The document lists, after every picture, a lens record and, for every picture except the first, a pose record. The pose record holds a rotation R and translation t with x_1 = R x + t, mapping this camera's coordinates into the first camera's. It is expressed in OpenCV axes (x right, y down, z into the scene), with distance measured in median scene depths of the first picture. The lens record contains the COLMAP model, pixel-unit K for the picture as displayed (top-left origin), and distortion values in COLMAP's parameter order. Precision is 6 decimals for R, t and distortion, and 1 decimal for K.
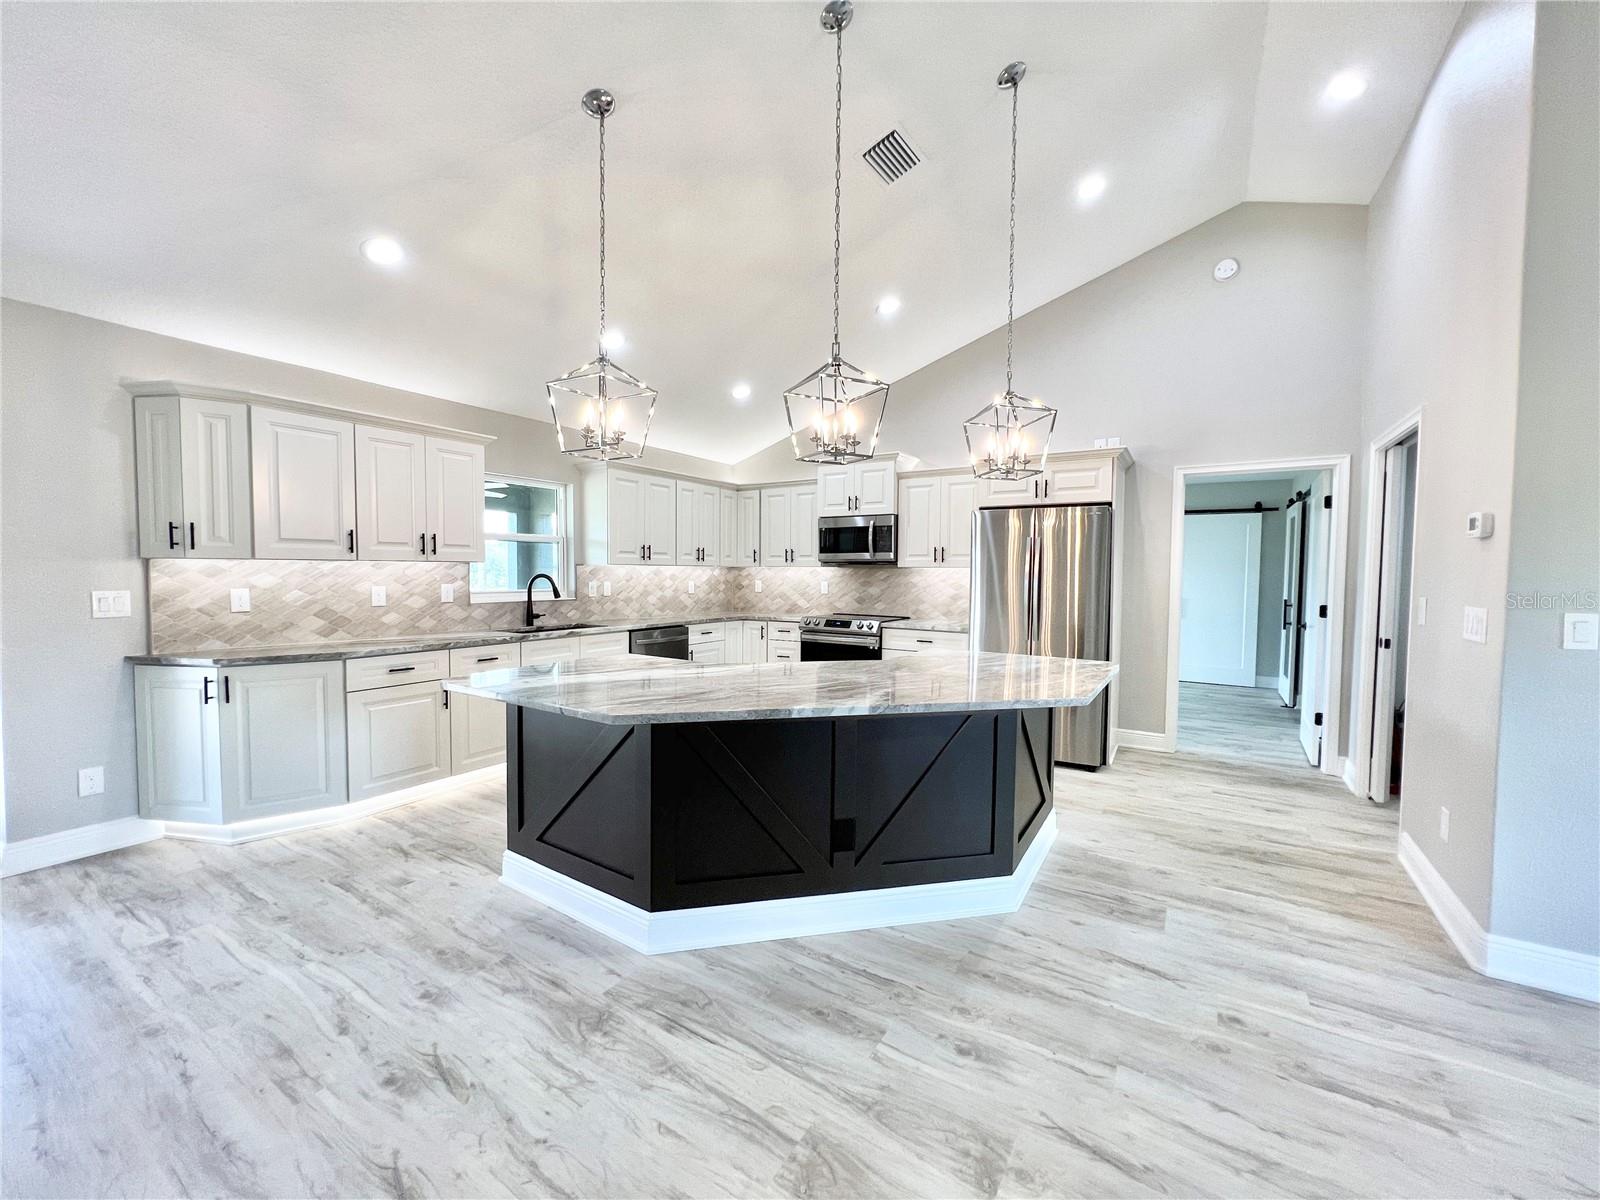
lens RADIAL K [[643.8, 0, 797.6], [0, 643.8, 593.6], [0, 0, 1]] dist [-0.001538, -0.000094]
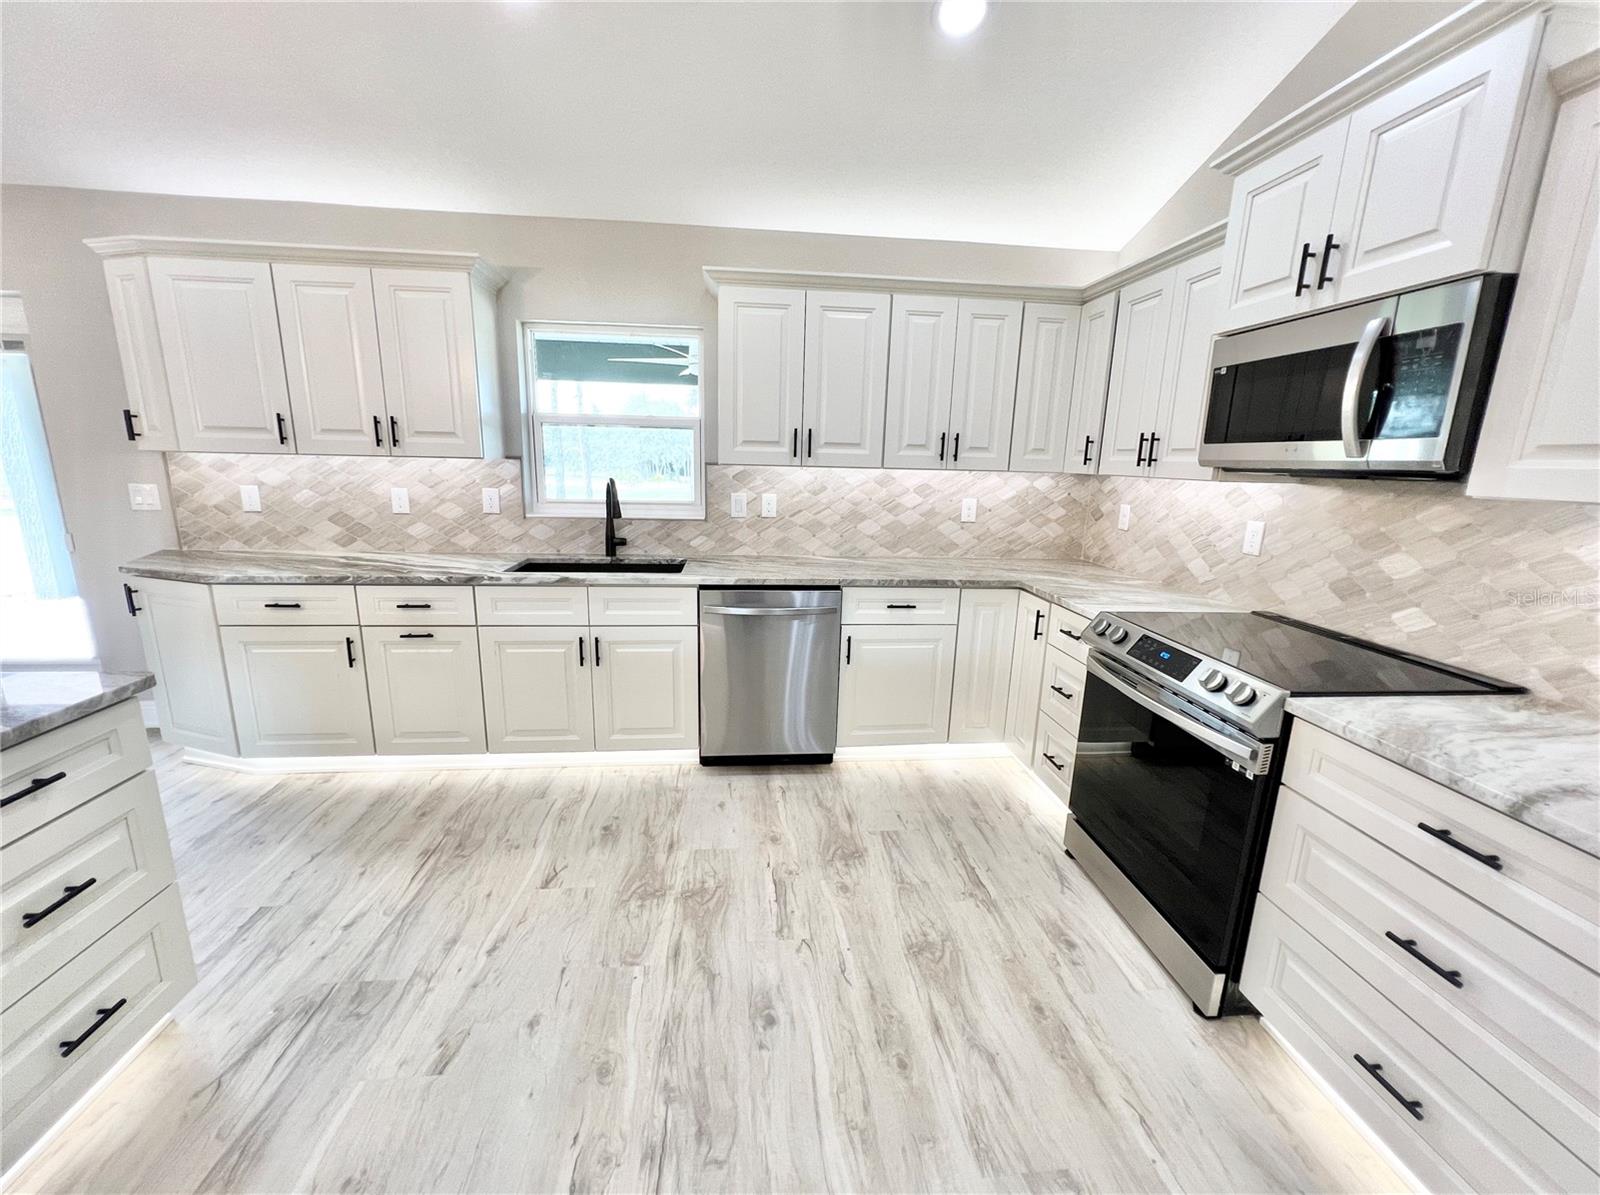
lens RADIAL K [[643.2, 0, 797.0], [0, 643.2, 597.6], [0, 0, 1]] dist [-0.000470, 0.000617]
pose [[0.614550, 0.179108, -0.768276, 0.249679], [-0.048534, 0.980624, 0.189789, -0.047917], [0.787383, -0.079347, 0.611336, 0.807265]]
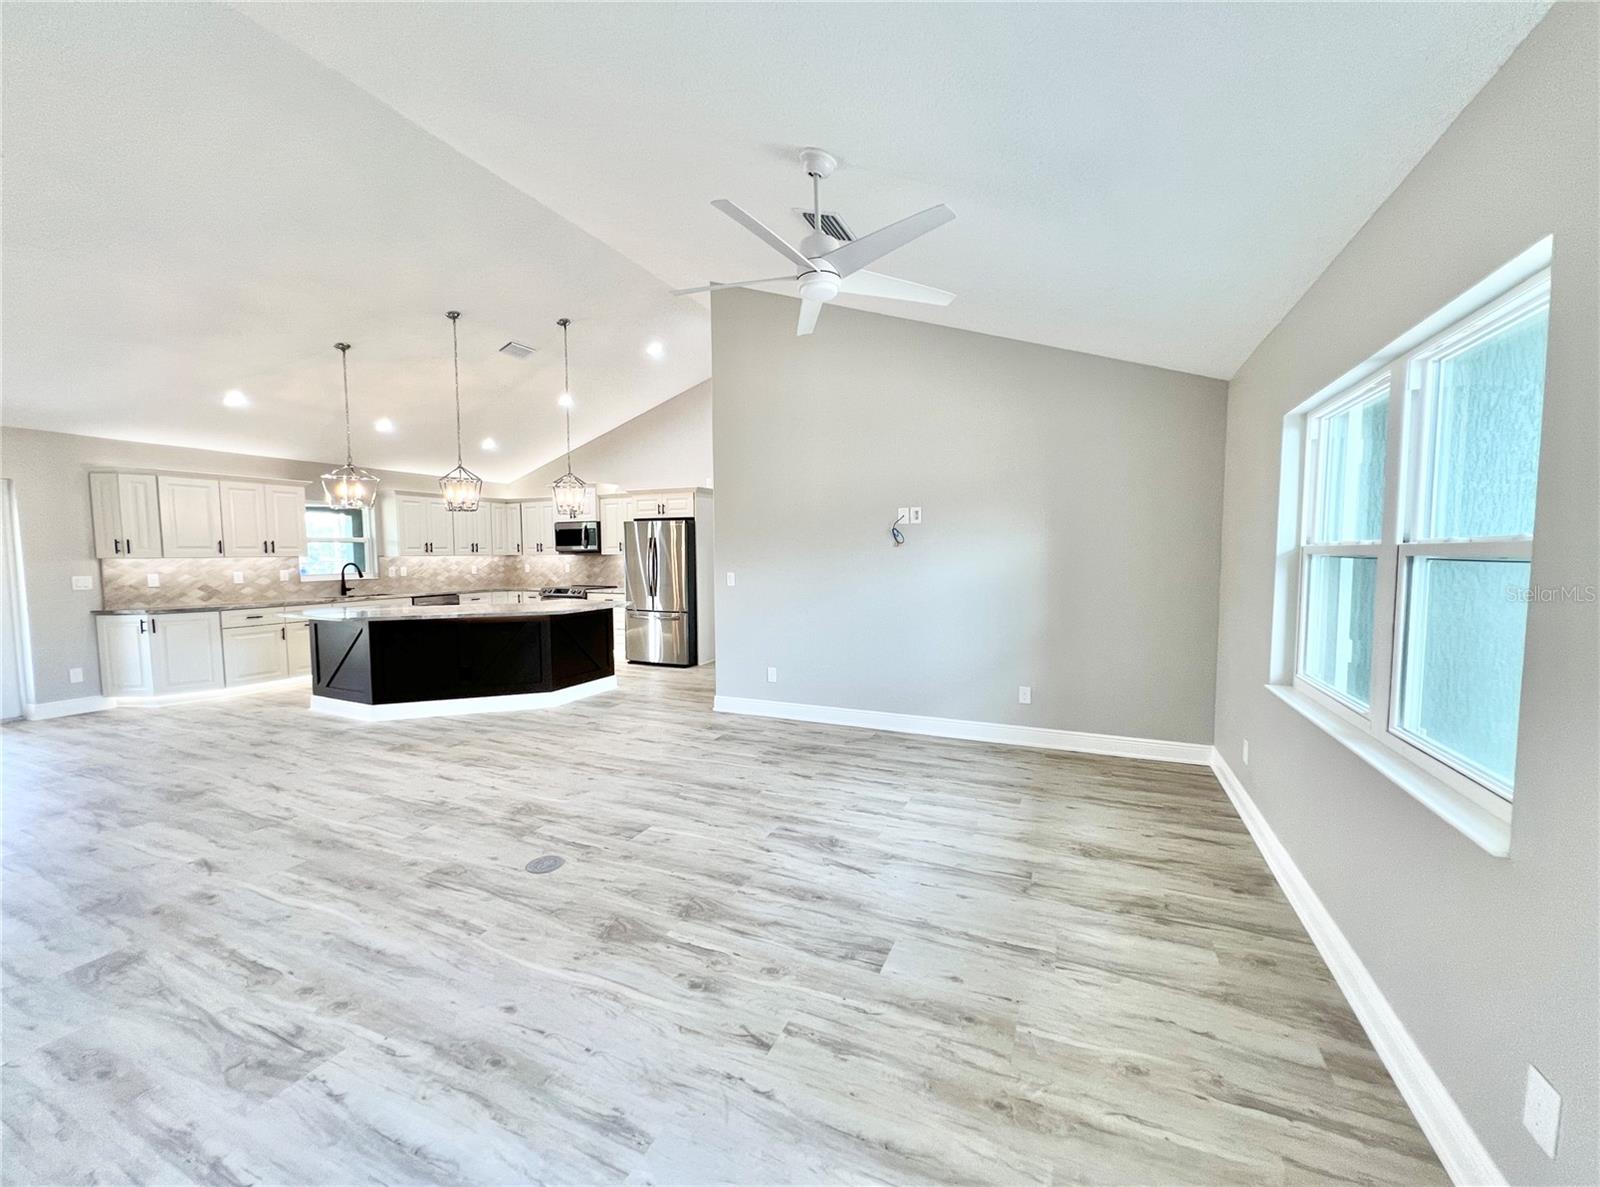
lens RADIAL K [[643.2, 0, 797.0], [0, 643.2, 593.6], [0, 0, 1]] dist [-0.000470, 0.000617]
pose [[0.989624, -0.022788, 0.141861, 0.516357], [0.018682, 0.999369, 0.030207, 0.020250], [-0.142460, -0.027243, 0.989426, -0.812565]]
